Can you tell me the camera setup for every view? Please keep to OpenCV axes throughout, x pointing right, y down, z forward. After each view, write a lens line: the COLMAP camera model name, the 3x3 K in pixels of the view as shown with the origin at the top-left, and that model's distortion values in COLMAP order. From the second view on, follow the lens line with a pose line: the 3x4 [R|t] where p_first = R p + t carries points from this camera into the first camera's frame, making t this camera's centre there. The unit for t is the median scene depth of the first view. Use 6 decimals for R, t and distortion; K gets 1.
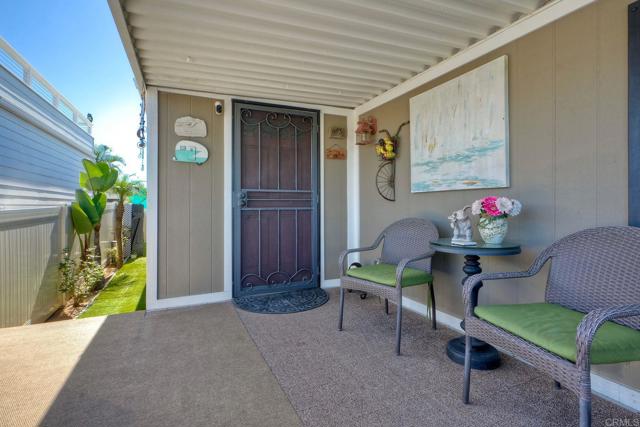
lens RADIAL K [[287.3, 0, 322.6], [0, 287.3, 203.5], [0, 0, 1]] dist [0.001213, 0.000486]
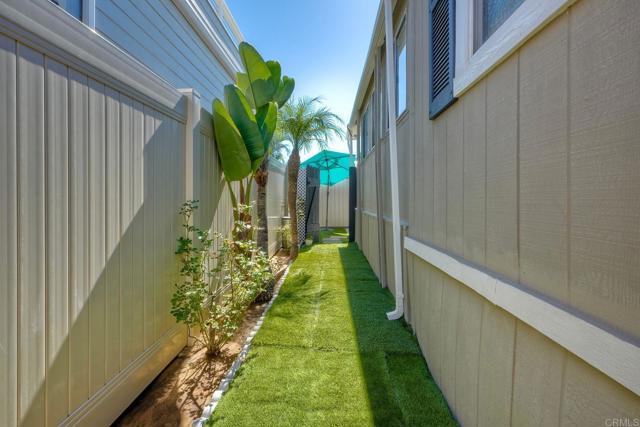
lens RADIAL K [[294.3, 0, 320.5], [0, 294.3, 208.5], [0, 0, 1]] dist [-0.001134, 0.000735]
pose [[0.881463, 0.022971, -0.471693, -0.495137], [-0.009802, 0.999491, 0.030356, 0.135191], [0.472150, -0.022134, 0.881240, 0.653888]]
